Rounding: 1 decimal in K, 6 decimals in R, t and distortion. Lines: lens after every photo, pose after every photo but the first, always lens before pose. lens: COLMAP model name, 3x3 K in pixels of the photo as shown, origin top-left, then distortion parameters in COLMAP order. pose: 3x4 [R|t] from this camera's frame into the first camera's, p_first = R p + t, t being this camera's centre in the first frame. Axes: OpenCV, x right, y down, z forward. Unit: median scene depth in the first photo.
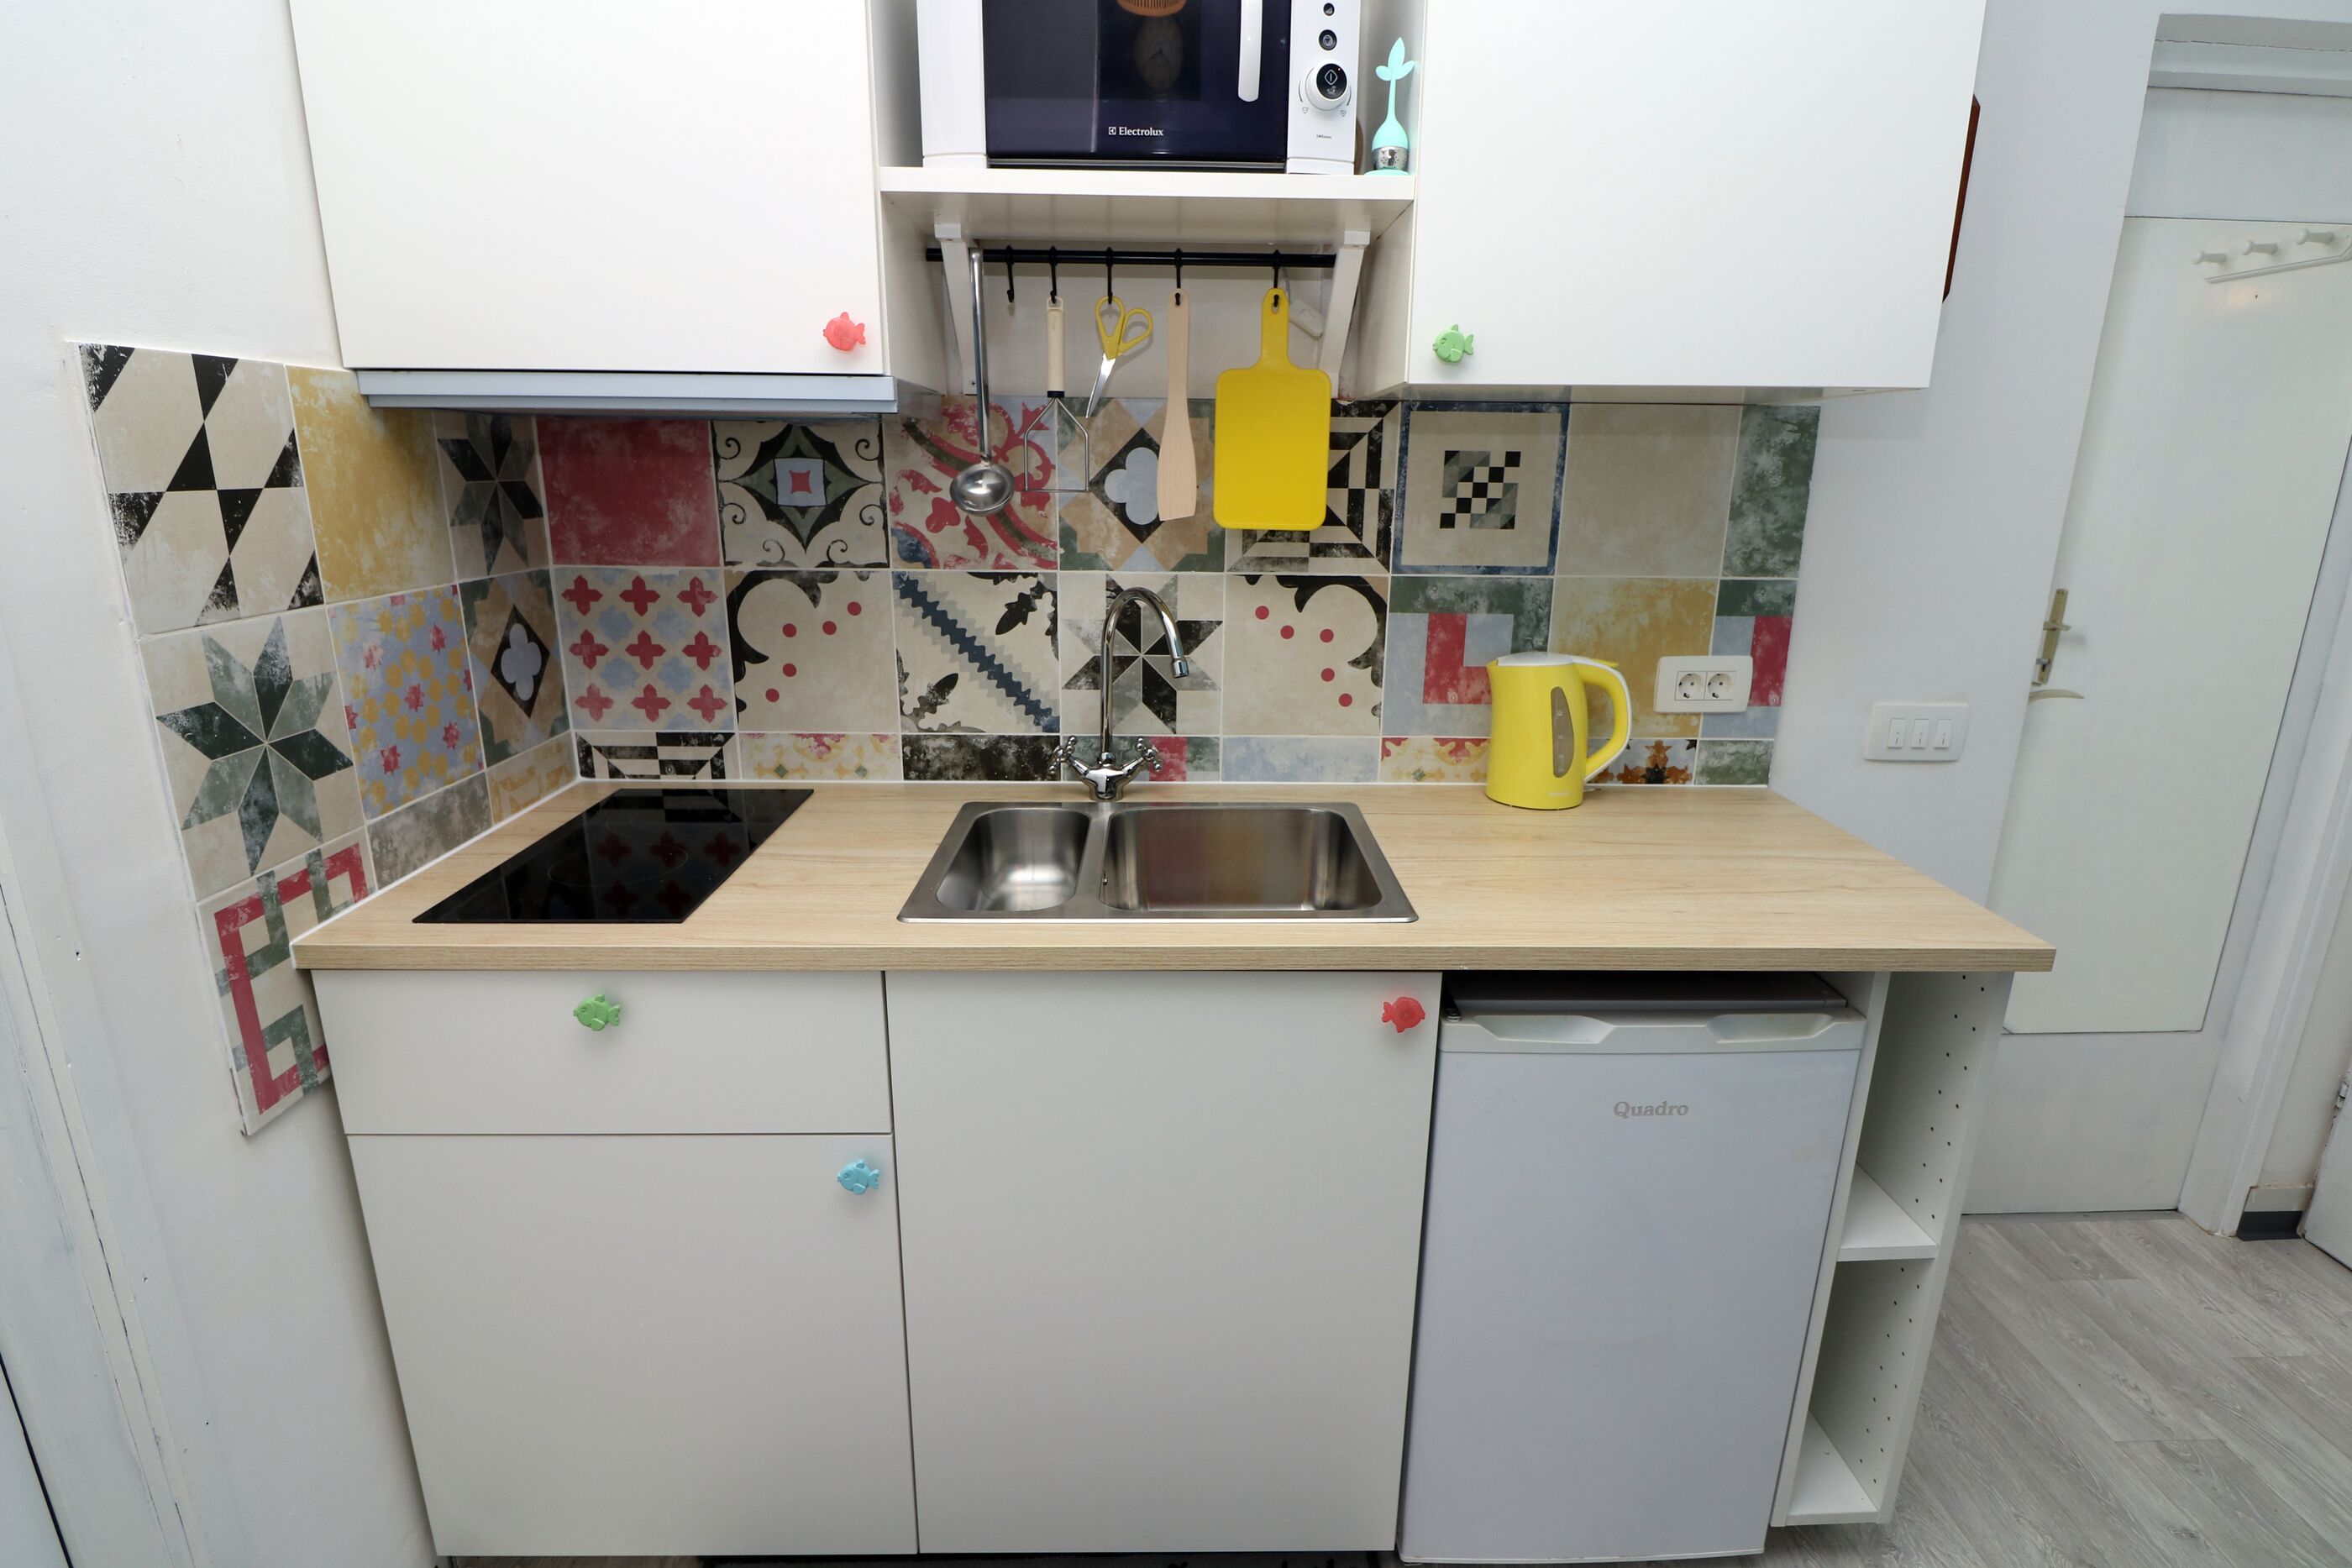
lens RADIAL K [[1177.8, 0, 1188.4], [0, 1177.8, 788.4], [0, 0, 1]] dist [0.007149, -0.020587]
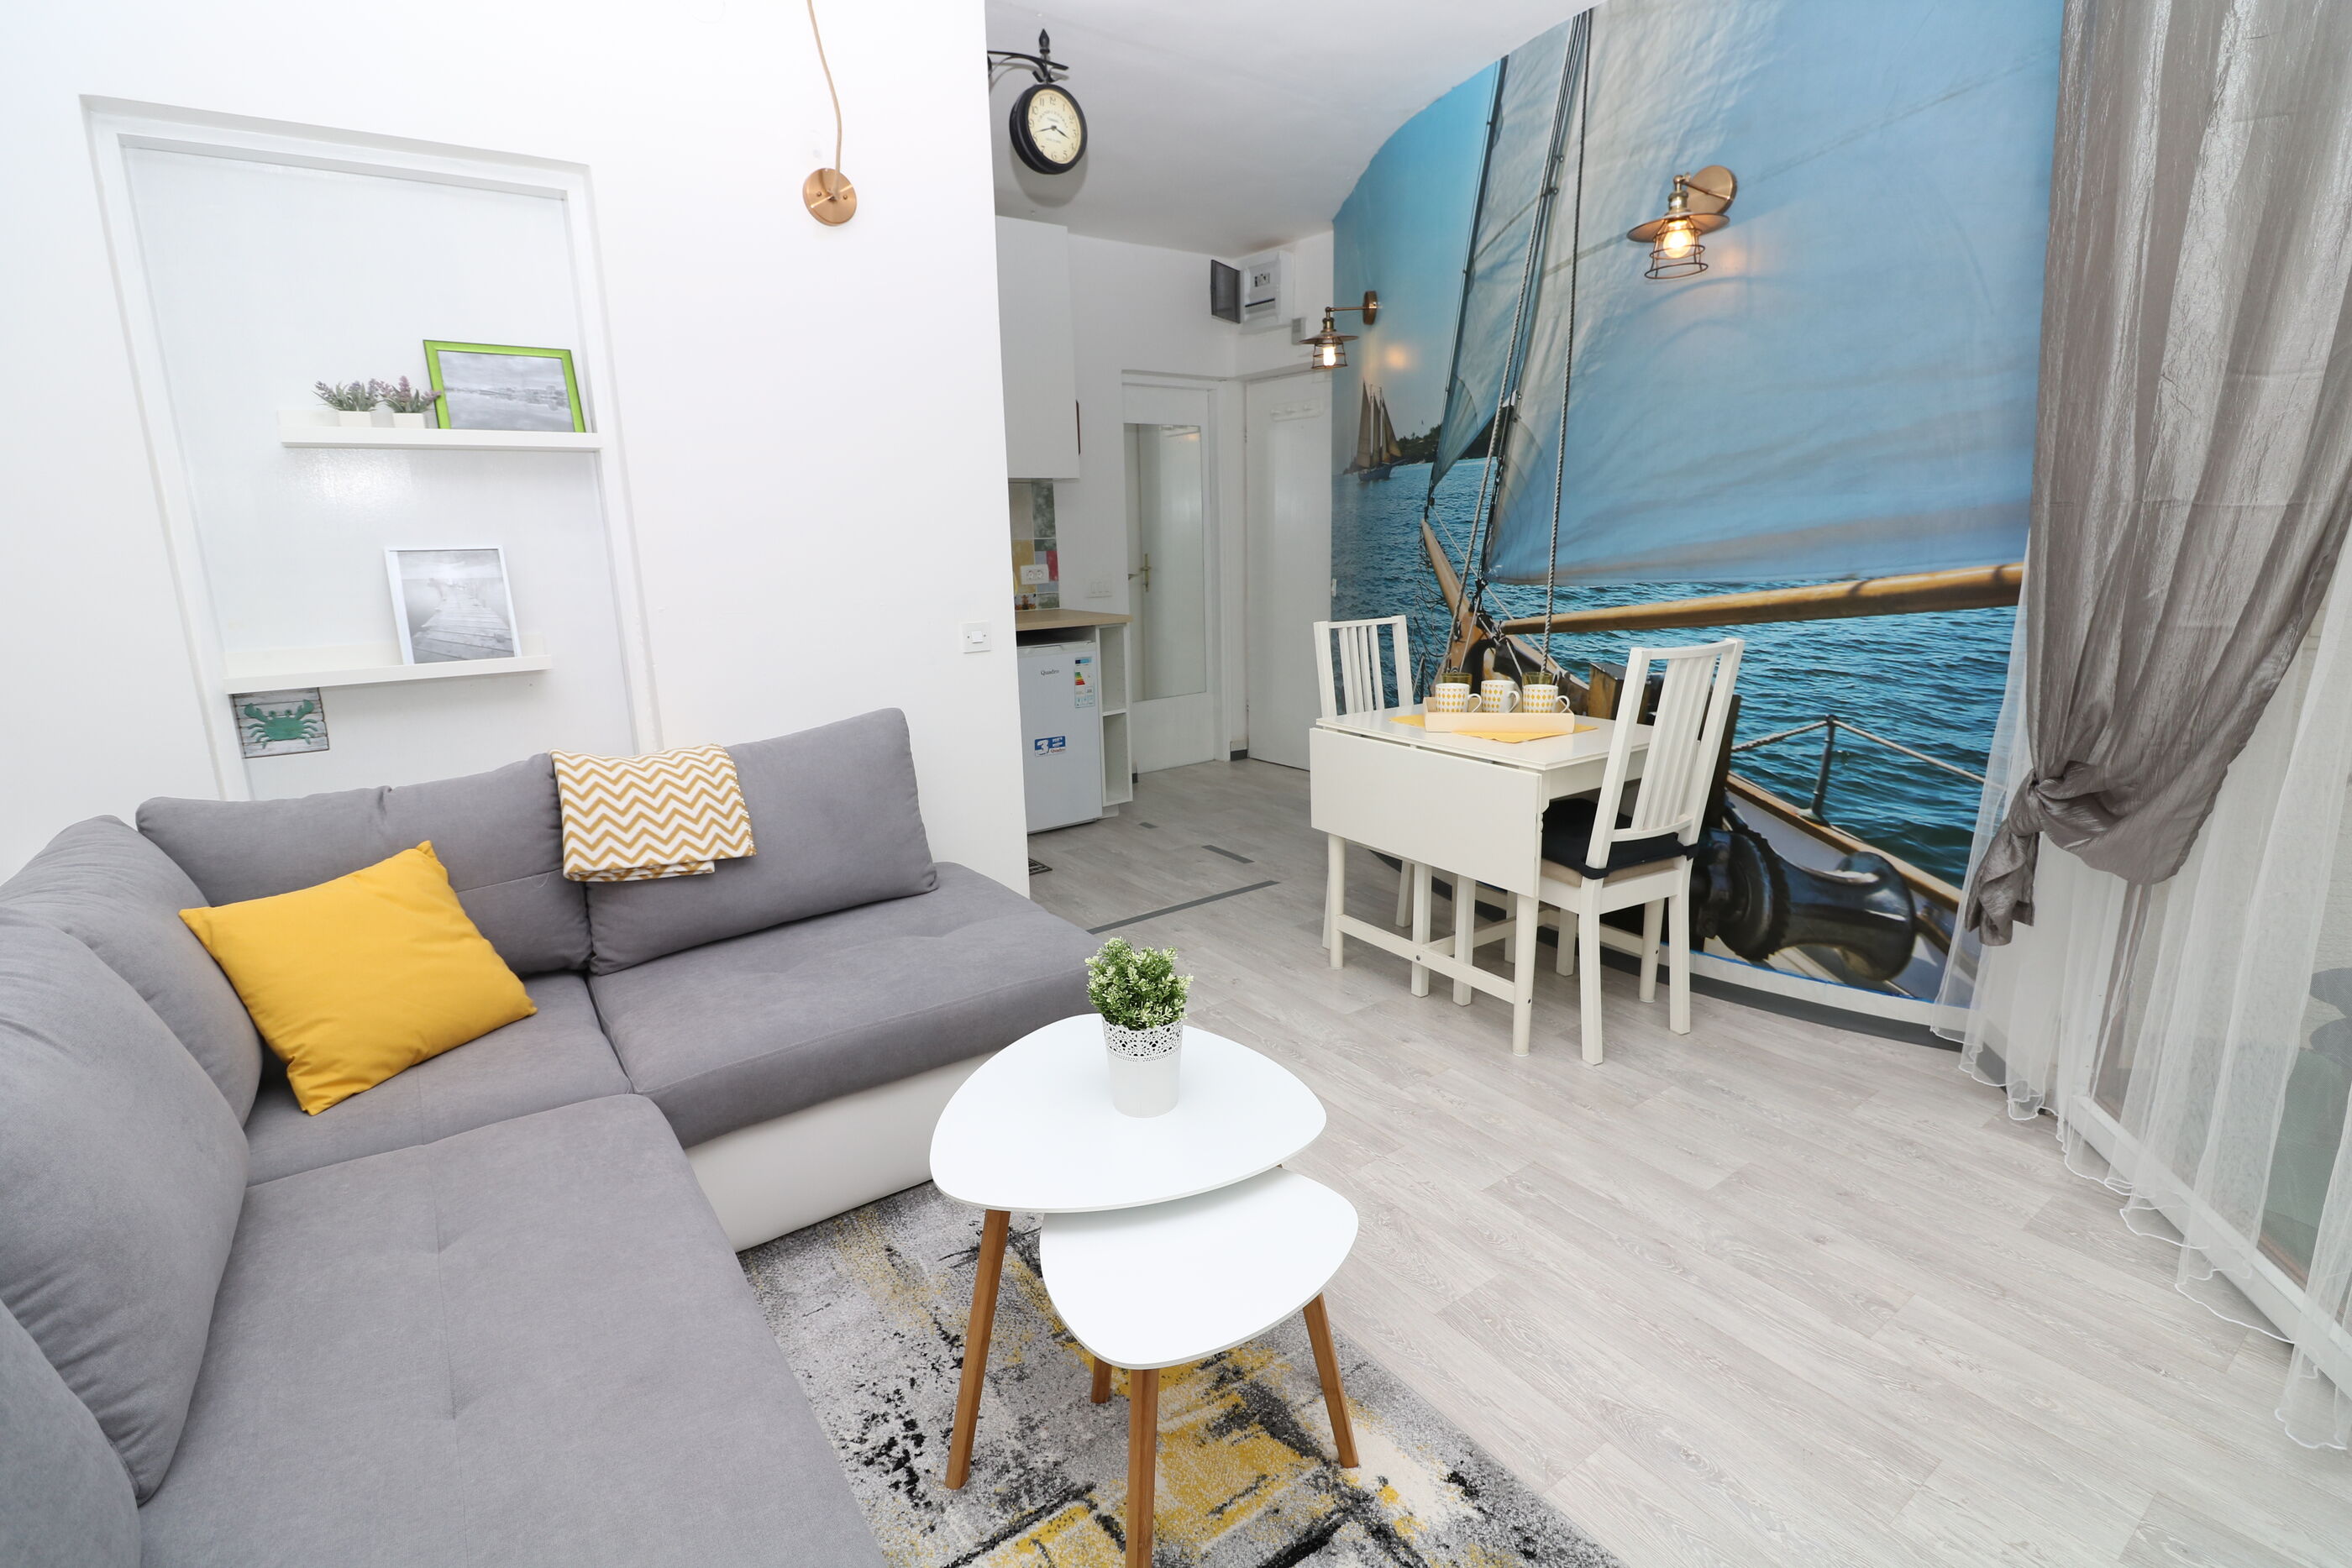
lens RADIAL K [[1096.1, 0, 1179.5], [0, 1096.1, 792.8], [0, 0, 1]] dist [-0.001041, -0.012529]
pose [[0.820640, -0.161220, 0.548232, -0.930434], [0.183438, 0.982925, 0.014465, 0.512621], [-0.541203, 0.088696, 0.836201, -1.569519]]
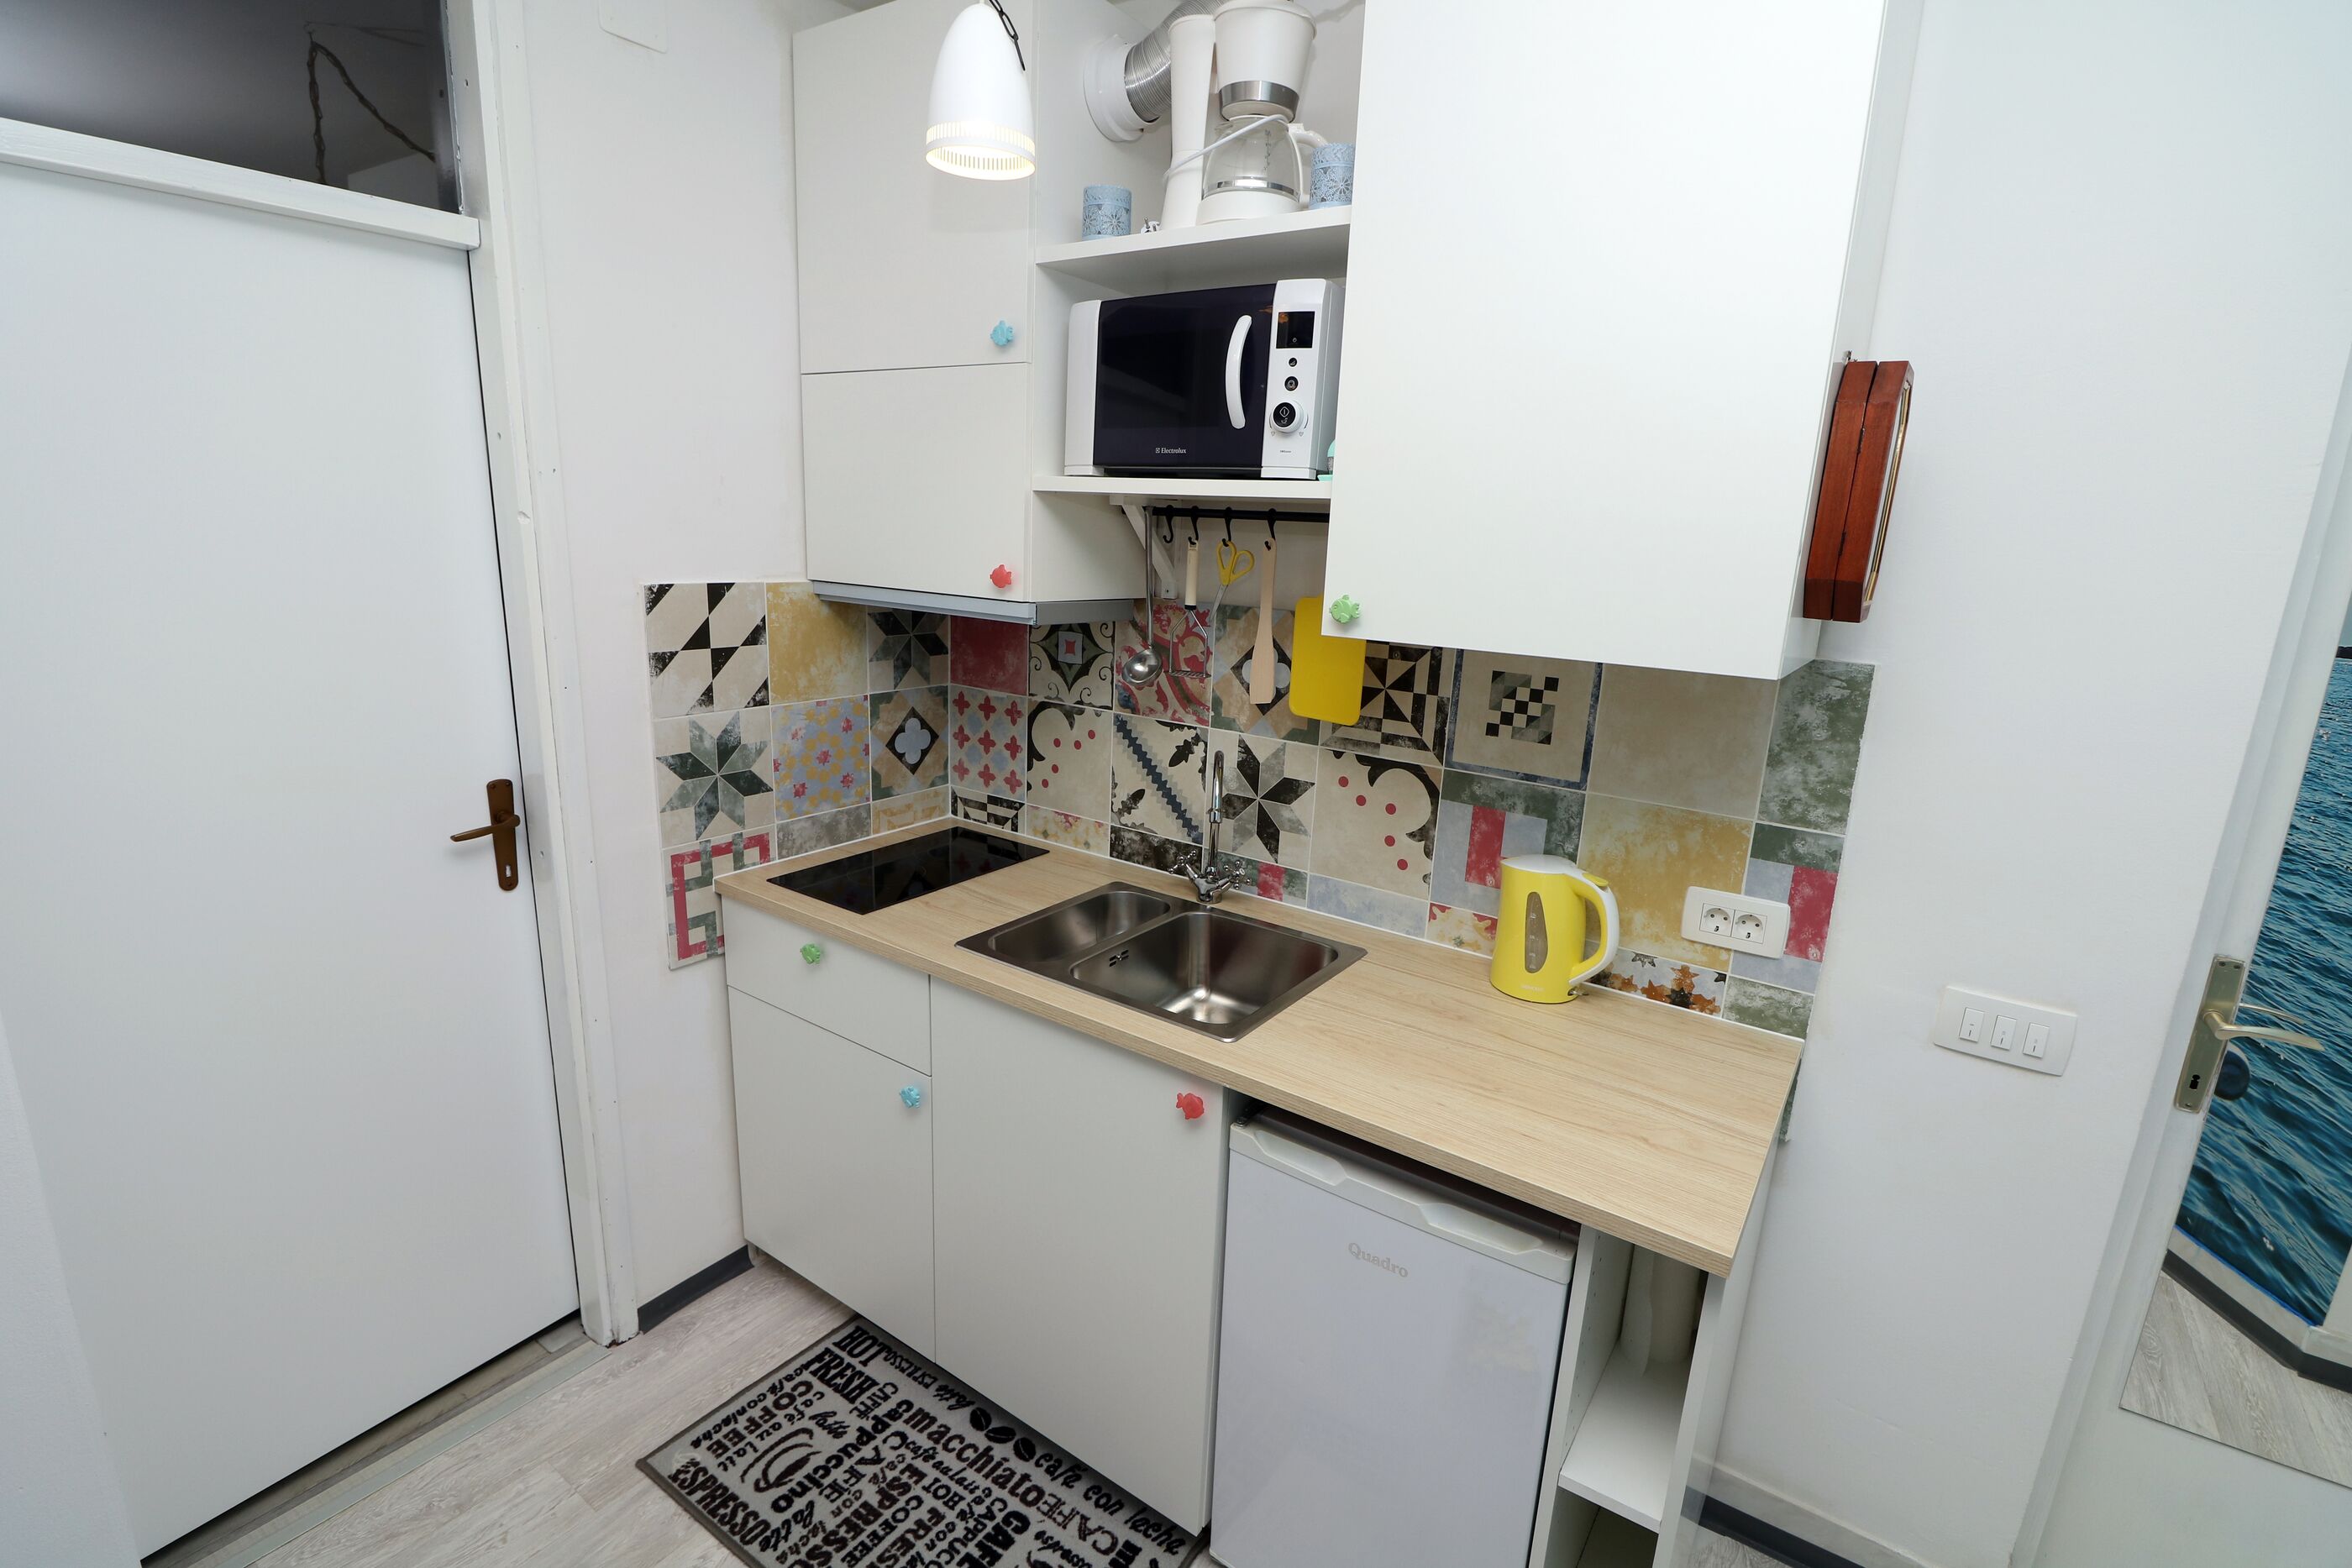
lens RADIAL K [[1087.2, 0, 1180.8], [0, 1087.2, 786.4], [0, 0, 1]] dist [-0.002809, -0.012323]
pose [[0.806876, 0.162176, -0.568023, 0.594342], [-0.191550, 0.981449, 0.008117, -0.125047], [0.558802, 0.102256, 0.822973, -0.037040]]
